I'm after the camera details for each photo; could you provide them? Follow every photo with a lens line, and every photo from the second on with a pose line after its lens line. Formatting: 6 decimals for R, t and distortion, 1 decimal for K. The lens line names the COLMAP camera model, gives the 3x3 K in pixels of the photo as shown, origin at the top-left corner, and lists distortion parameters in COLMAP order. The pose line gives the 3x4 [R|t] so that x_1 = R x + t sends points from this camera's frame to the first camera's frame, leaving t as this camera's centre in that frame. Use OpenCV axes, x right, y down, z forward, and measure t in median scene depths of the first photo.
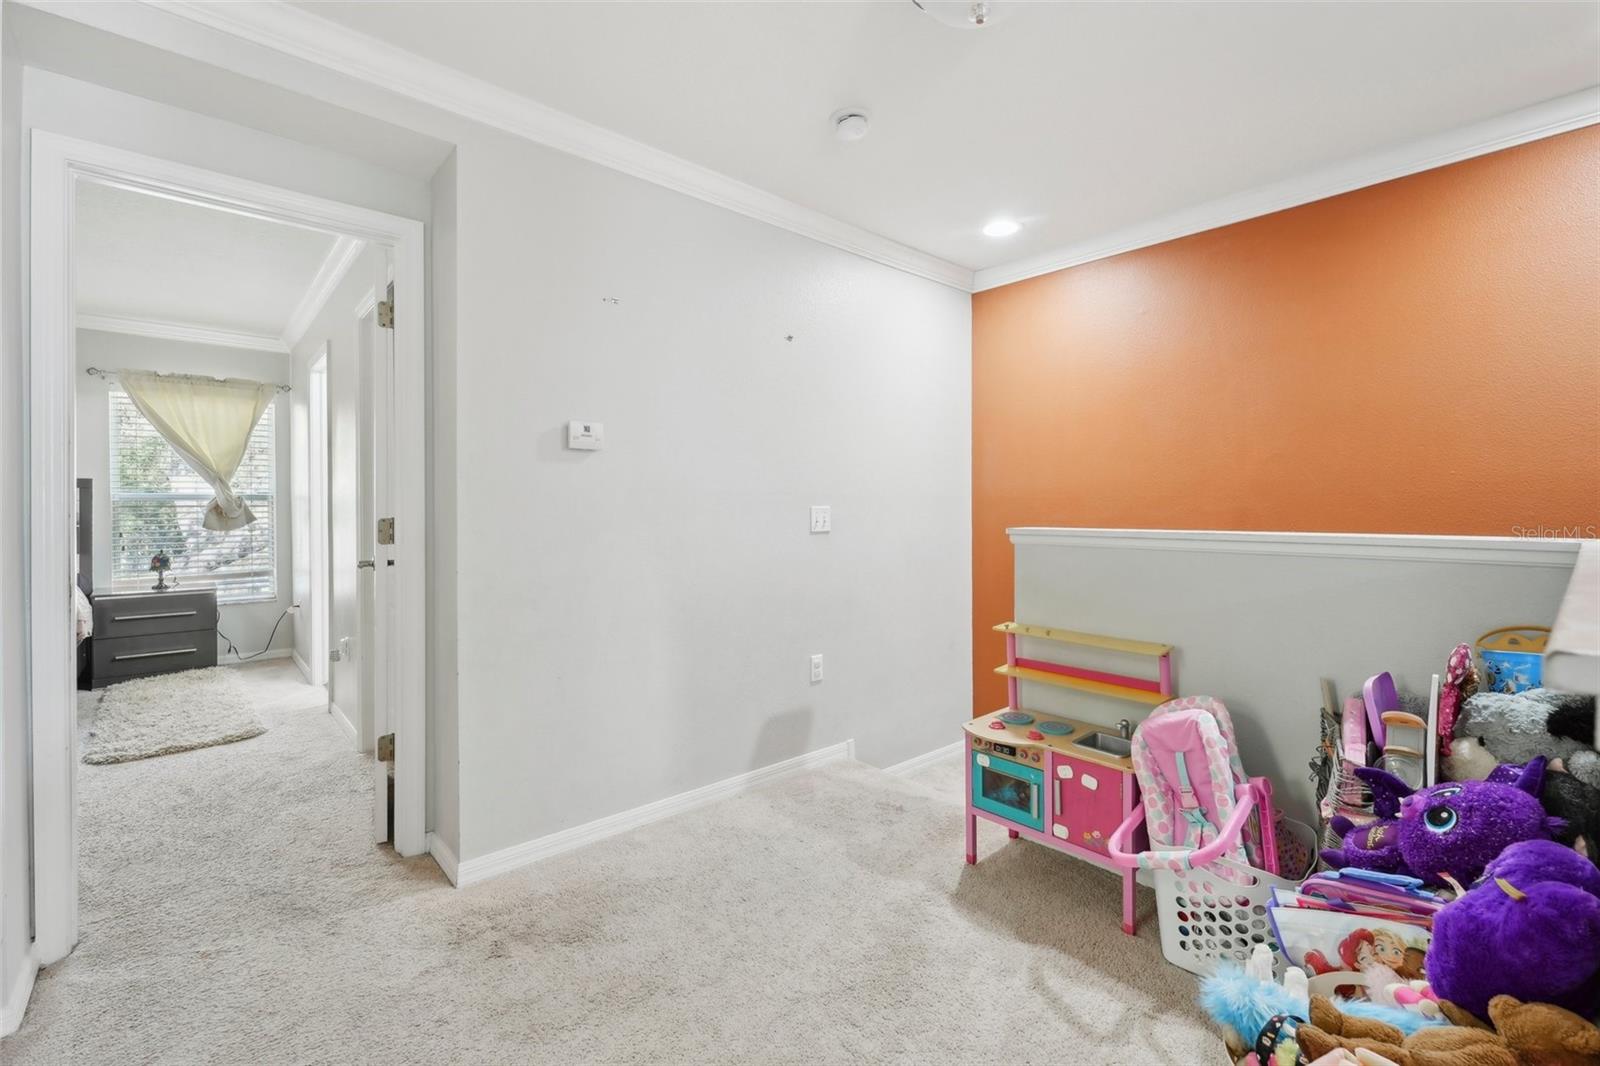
lens RADIAL K [[679.9, 0, 804.9], [0, 679.9, 521.9], [0, 0, 1]] dist [-0.000992, 0.000053]
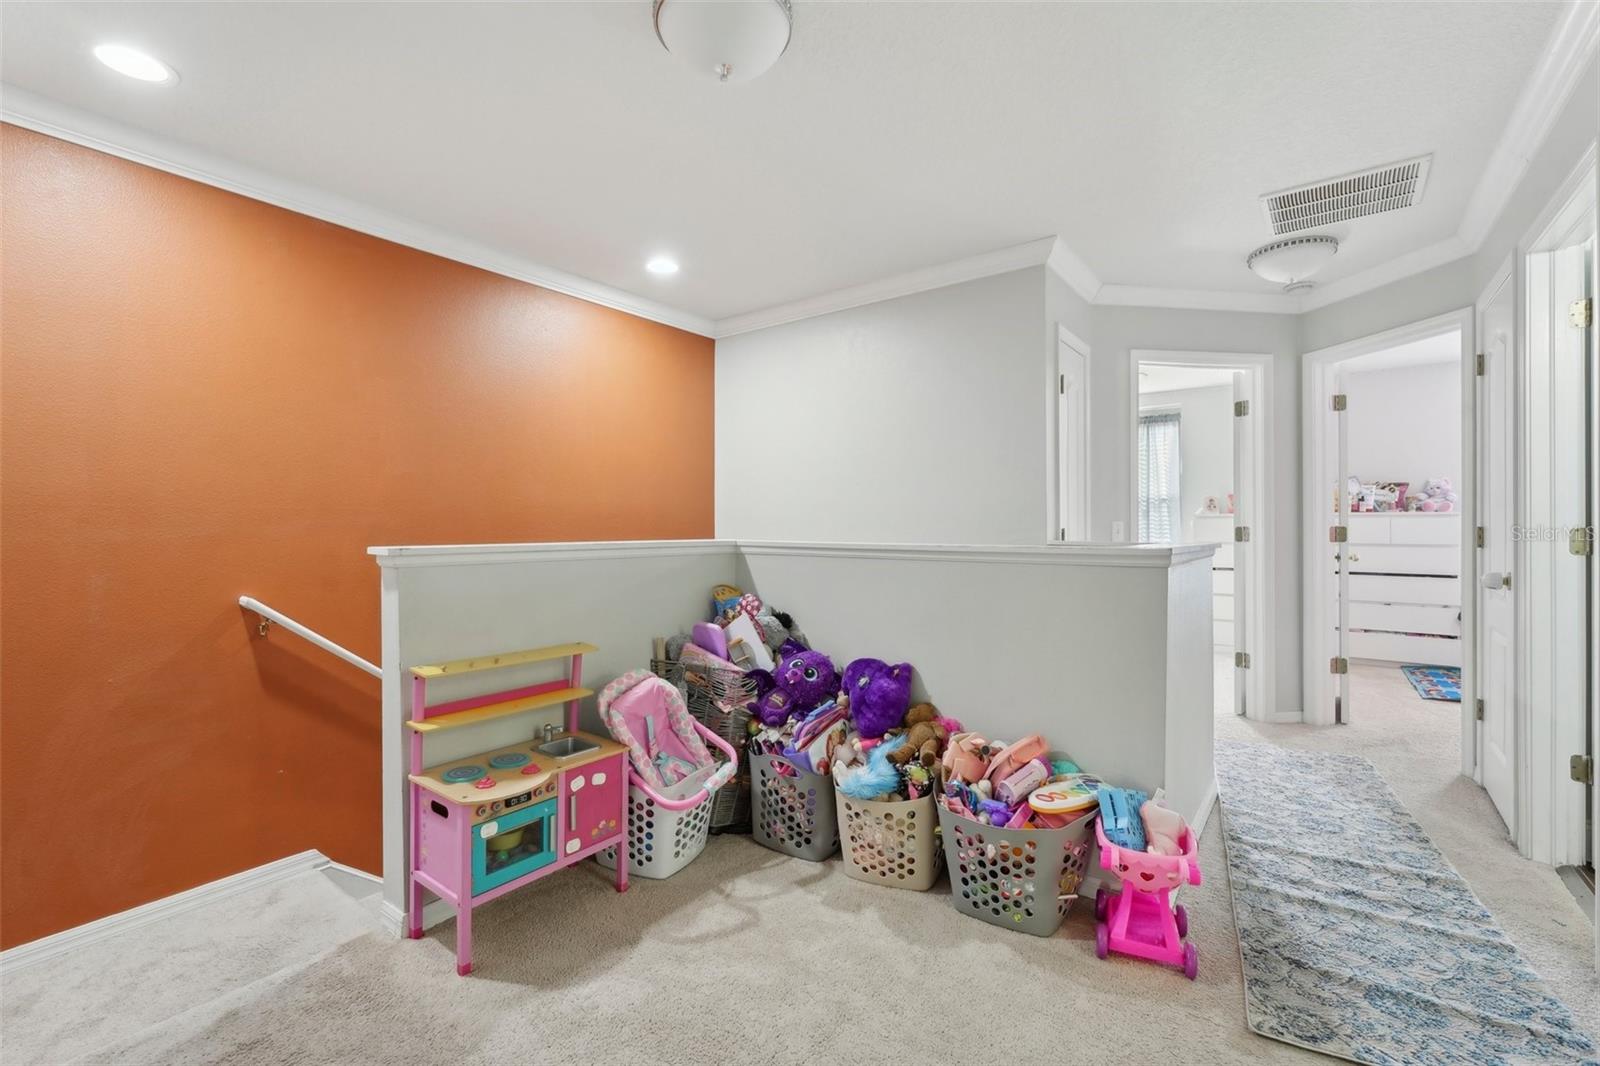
lens RADIAL K [[679.9, 0, 804.9], [0, 679.9, 521.9], [0, 0, 1]] dist [-0.000992, 0.000053]
pose [[-0.190329, 0.002467, 0.981717, -0.676180], [0.011142, 0.999938, -0.000352, -0.017479], [-0.981657, 0.010872, -0.190345, 0.856611]]
